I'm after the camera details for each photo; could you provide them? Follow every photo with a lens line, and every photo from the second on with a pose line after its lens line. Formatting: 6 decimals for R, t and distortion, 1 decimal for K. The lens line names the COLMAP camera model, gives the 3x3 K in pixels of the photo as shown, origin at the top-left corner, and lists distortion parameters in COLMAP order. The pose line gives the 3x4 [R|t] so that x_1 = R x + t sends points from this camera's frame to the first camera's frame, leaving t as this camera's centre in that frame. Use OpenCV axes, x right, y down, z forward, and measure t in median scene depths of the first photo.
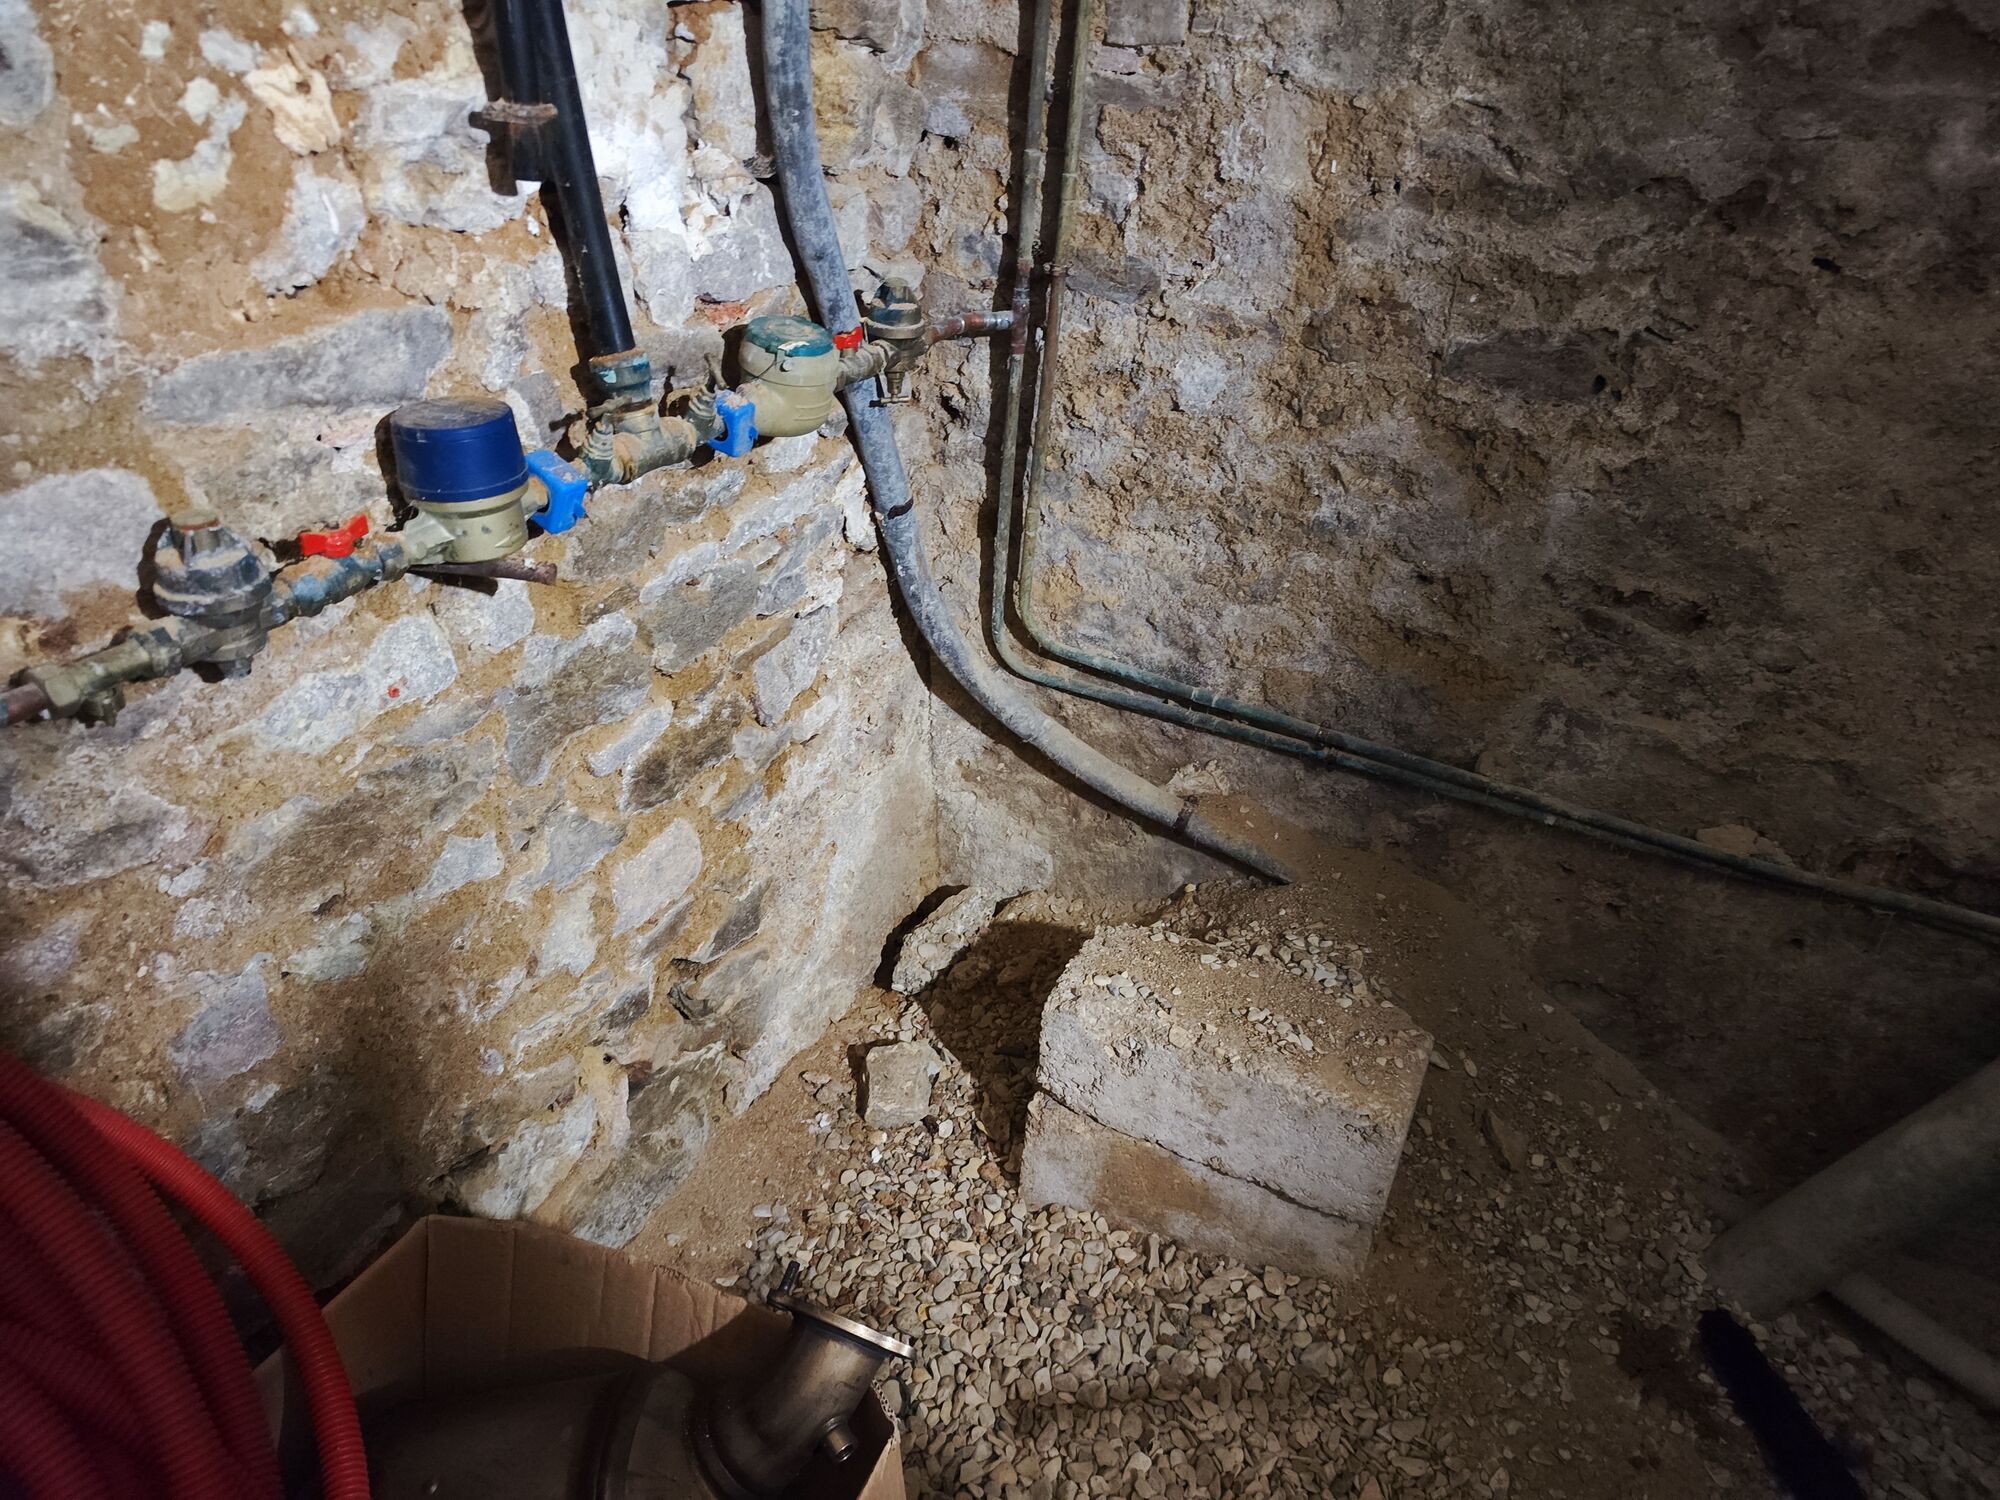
lens RADIAL K [[1348.5, 0, 999.5], [0, 1348.5, 751.0], [0, 0, 1]] dist [0.005583, -0.004185]
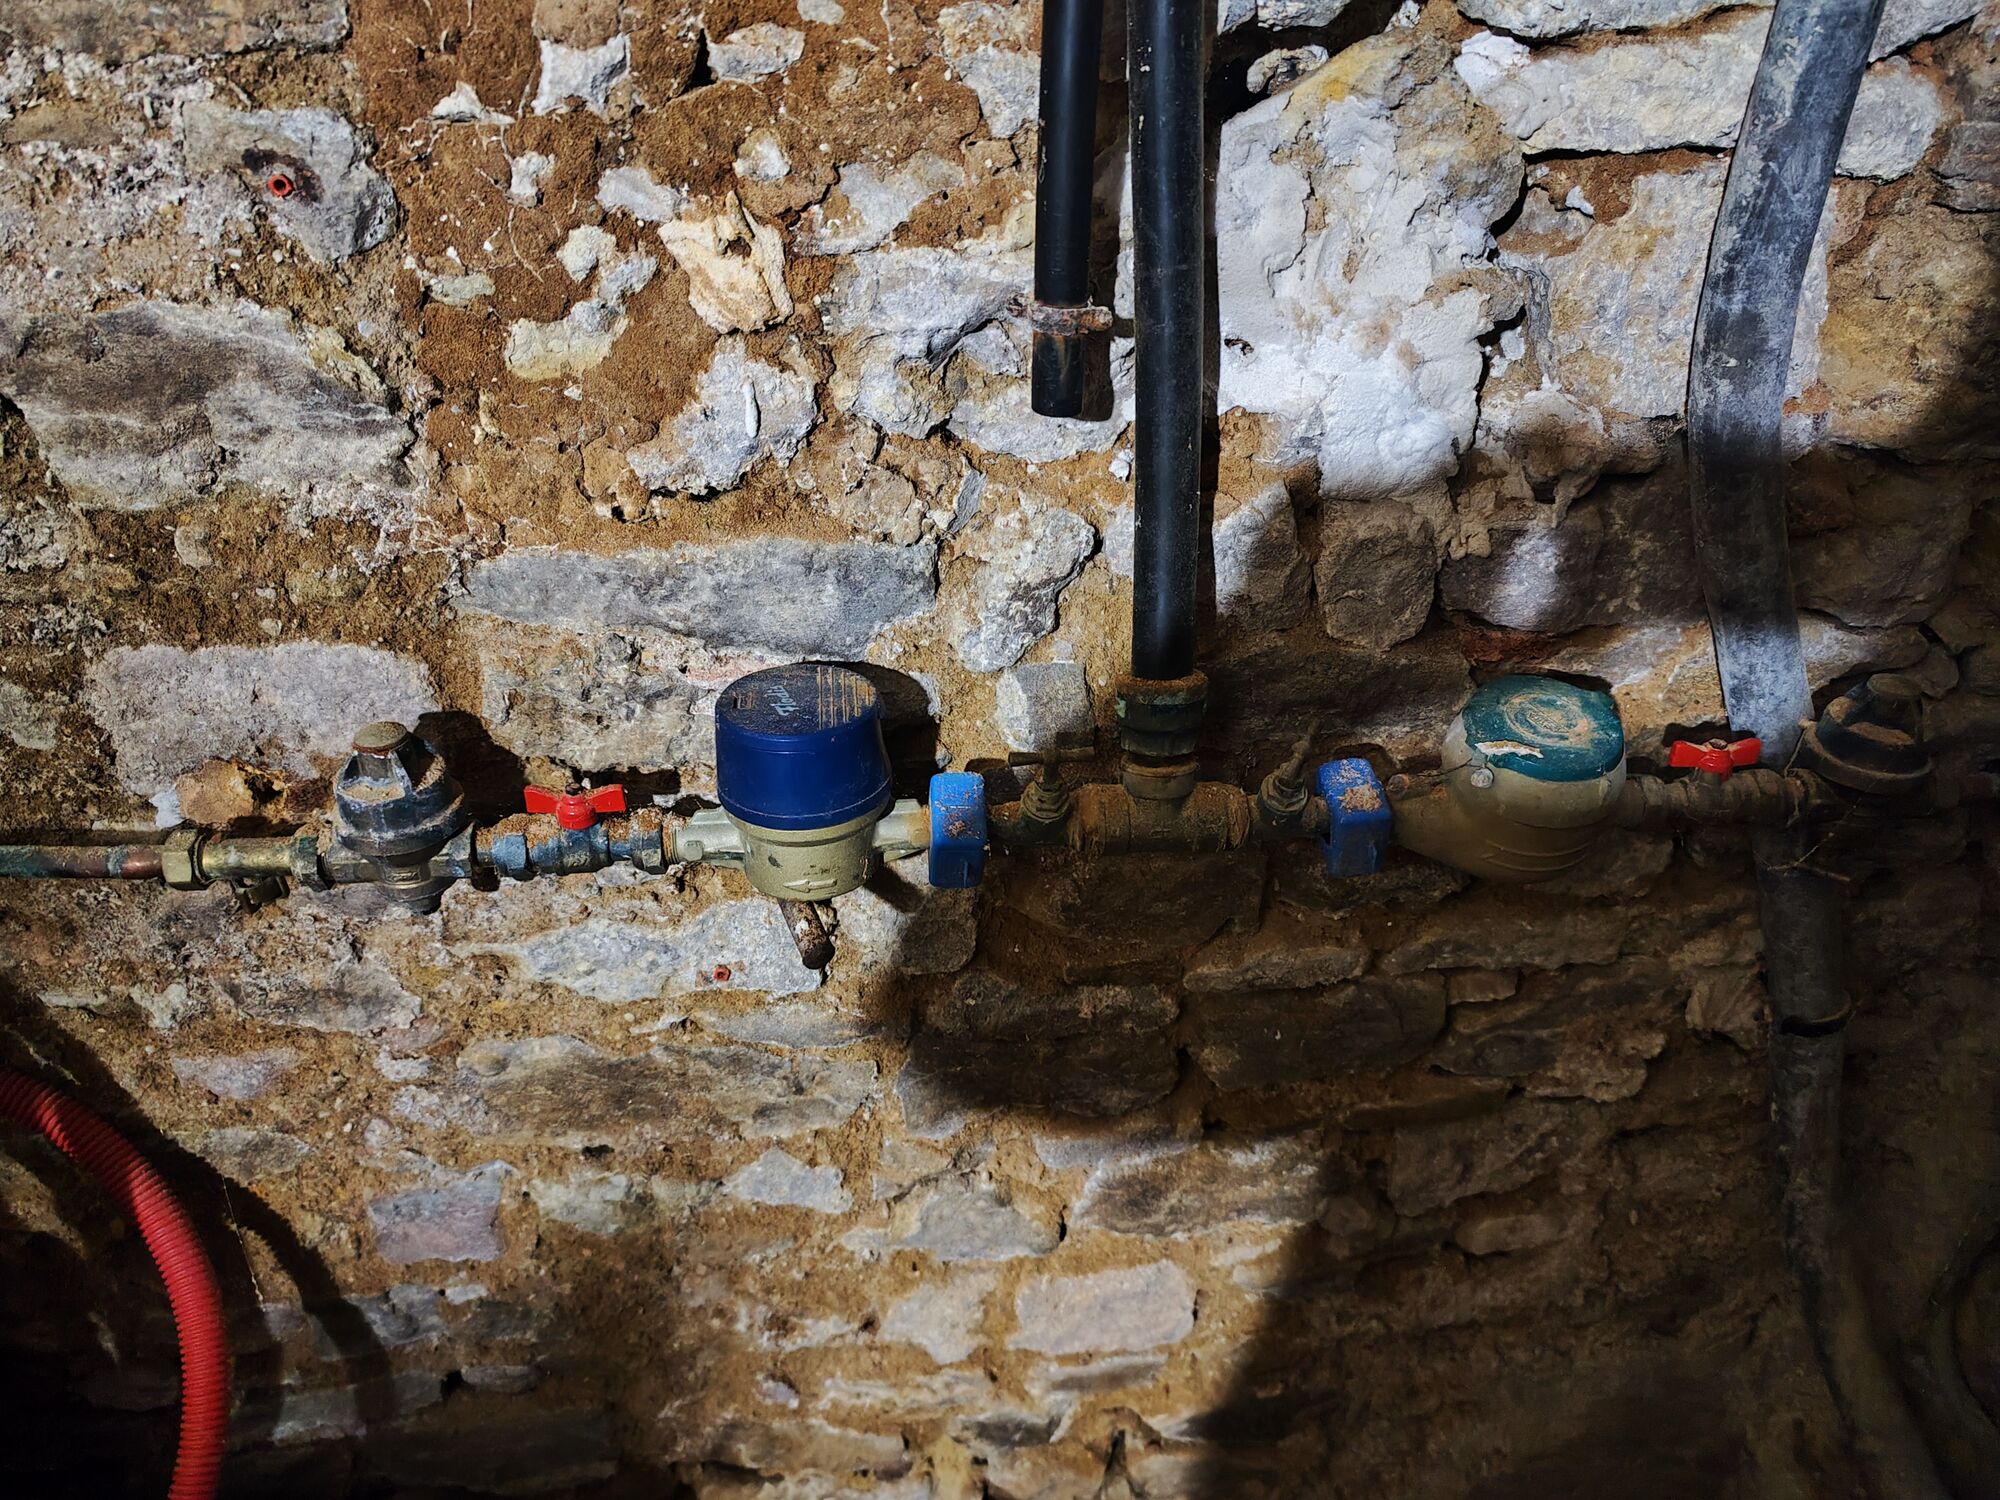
lens RADIAL K [[1348.5, 0, 1000.4], [0, 1348.5, 749.0], [0, 0, 1]] dist [0.005583, -0.004185]
pose [[0.558981, 0.390248, -0.731605, 0.193213], [-0.427882, 0.891530, 0.148632, -0.403854], [0.710251, 0.229959, 0.665329, 0.654796]]
